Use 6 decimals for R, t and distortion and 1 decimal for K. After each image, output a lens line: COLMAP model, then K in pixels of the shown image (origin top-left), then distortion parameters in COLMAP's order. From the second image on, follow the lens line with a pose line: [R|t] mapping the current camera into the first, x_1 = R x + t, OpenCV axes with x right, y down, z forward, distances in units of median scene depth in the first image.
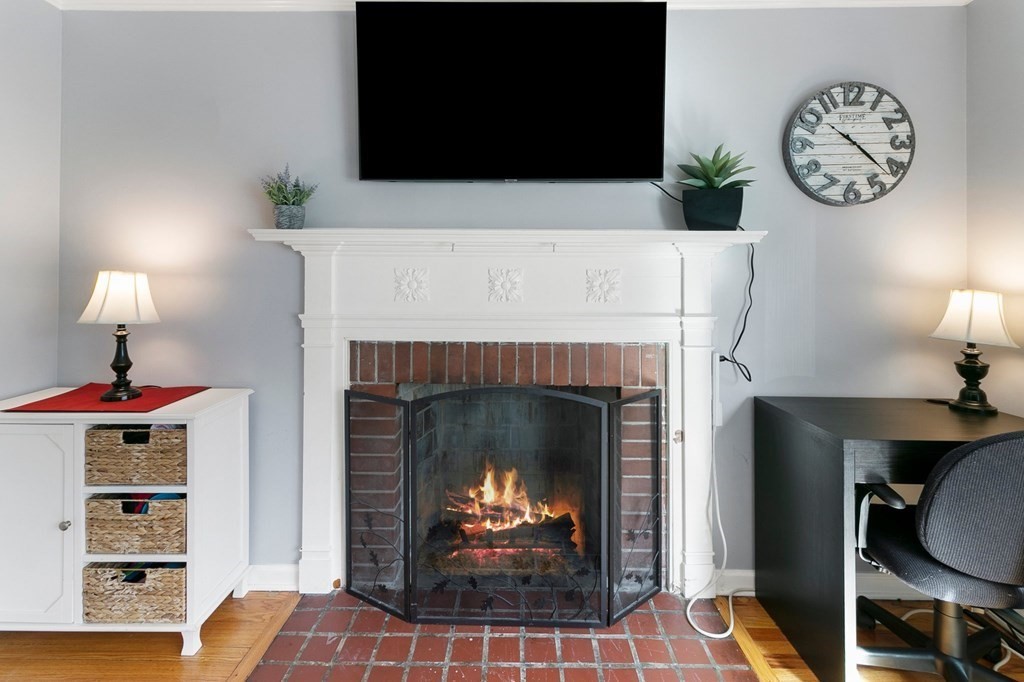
lens RADIAL K [[478.4, 0, 509.4], [0, 478.4, 277.7], [0, 0, 1]] dist [0.001438, 0.000736]
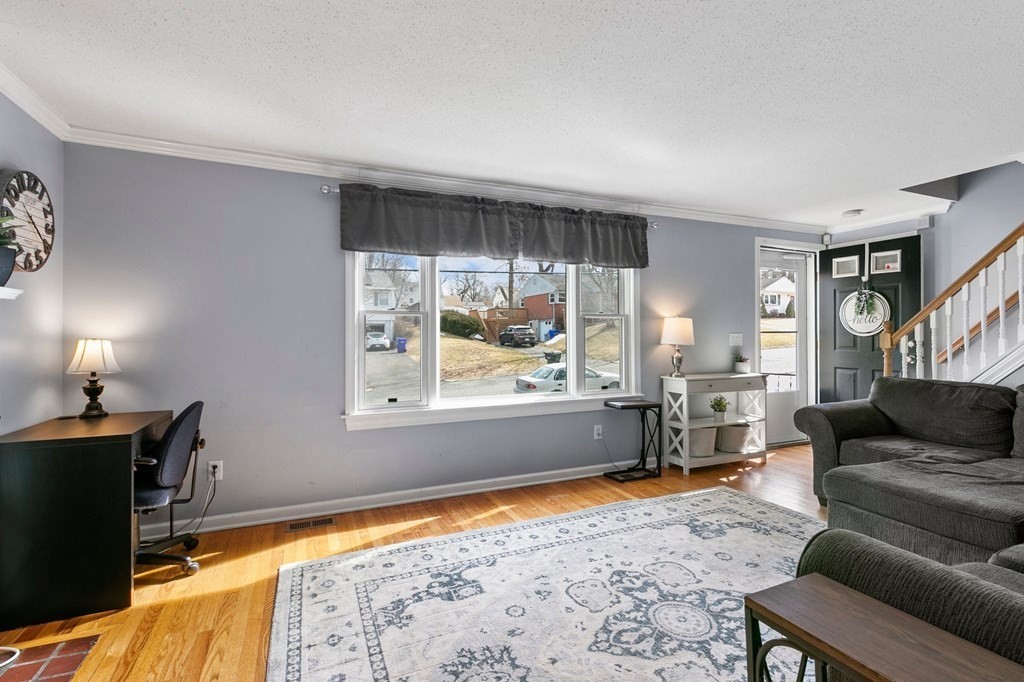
lens RADIAL K [[478.4, 0, 508.8], [0, 478.4, 330.1], [0, 0, 1]] dist [0.001438, 0.000736]
pose [[-0.411027, 0.003366, 0.911617, -0.924400], [-0.006346, 0.999958, -0.006554, -0.001262], [-0.911601, -0.008479, -0.410989, 0.379146]]
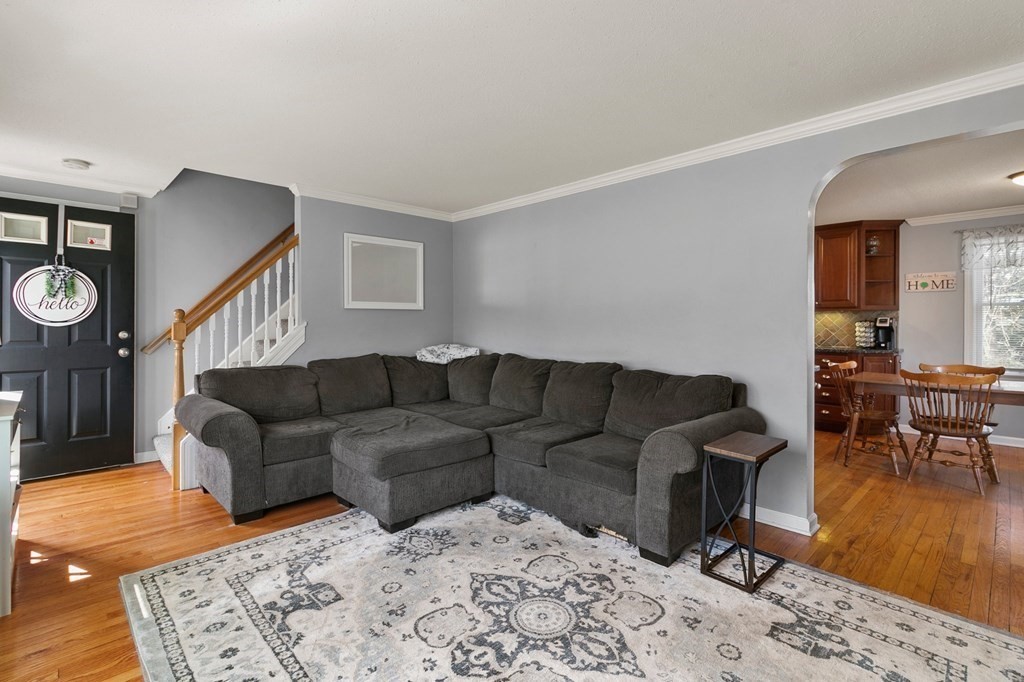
lens RADIAL K [[478.4, 0, 511.1], [0, 478.4, 322.0], [0, 0, 1]] dist [0.001438, 0.000736]
pose [[-0.705655, -0.010020, -0.708485, 0.714270], [-0.002845, 0.999932, -0.011308, 0.002415], [0.708550, -0.005964, -0.705635, 0.274927]]
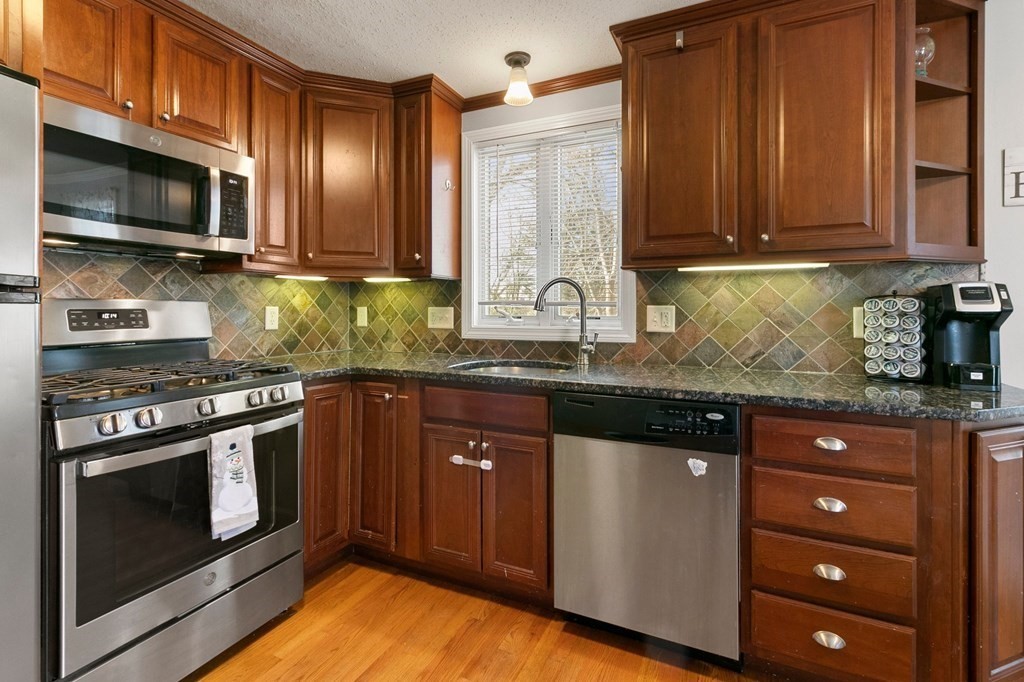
lens RADIAL K [[478.4, 0, 500.0], [0, 478.4, 308.9], [0, 0, 1]] dist [0.001438, 0.000736]
pose [[-0.422879, -0.010085, -0.906130, -1.769104], [0.001718, 0.999927, -0.011931, -0.008062], [0.906184, -0.006602, -0.422831, -0.574253]]
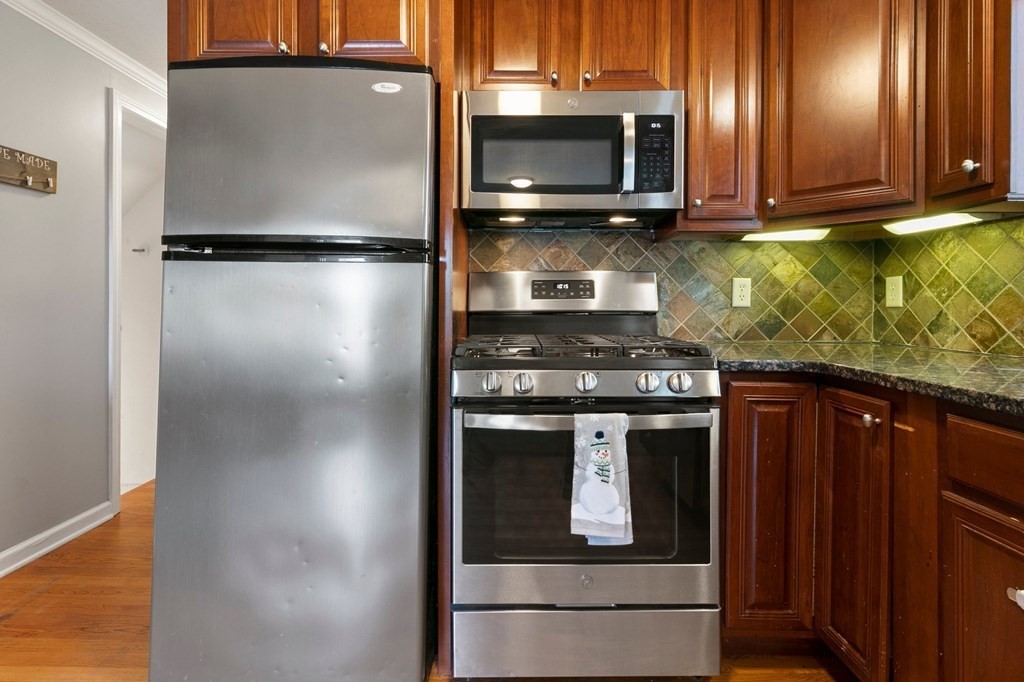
lens RADIAL K [[478.4, 0, 515.2], [0, 478.4, 303.4], [0, 0, 1]] dist [0.001438, 0.000736]
pose [[-0.999616, -0.010928, -0.025460, -2.191279], [-0.010759, 0.999919, -0.006774, 0.038554], [0.025532, -0.006497, -0.999653, -0.668115]]
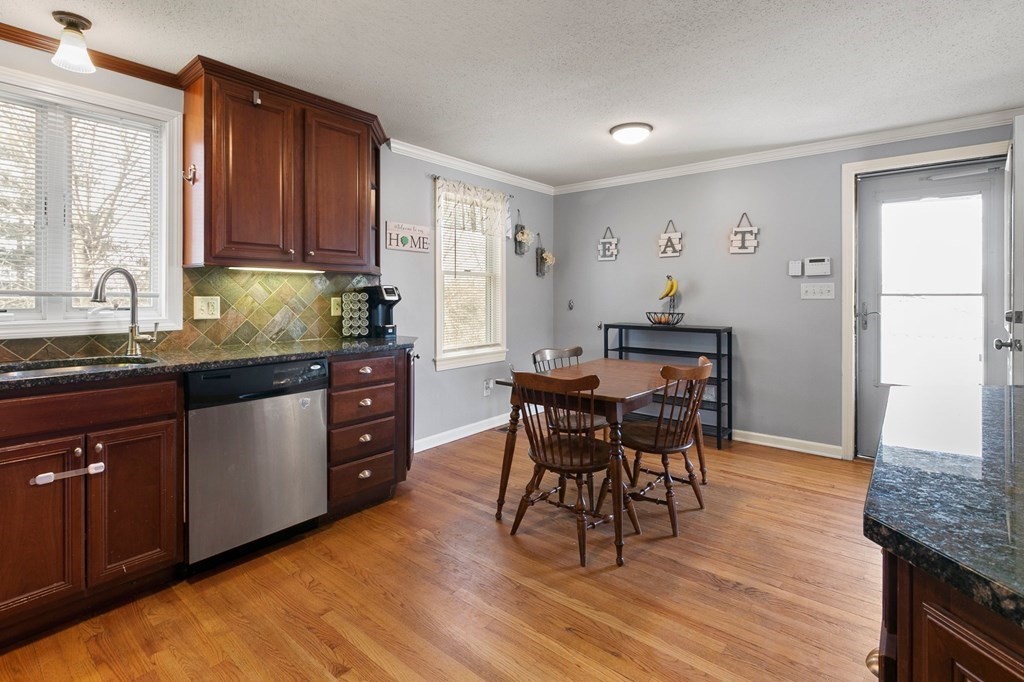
lens RADIAL K [[478.4, 0, 525.0], [0, 478.4, 292.9], [0, 0, 1]] dist [0.001438, 0.000736]
pose [[0.798547, -0.016483, -0.601707, -1.431931], [0.013758, 0.999864, -0.009131, -0.014759], [0.601775, -0.000987, 0.798665, -1.275422]]
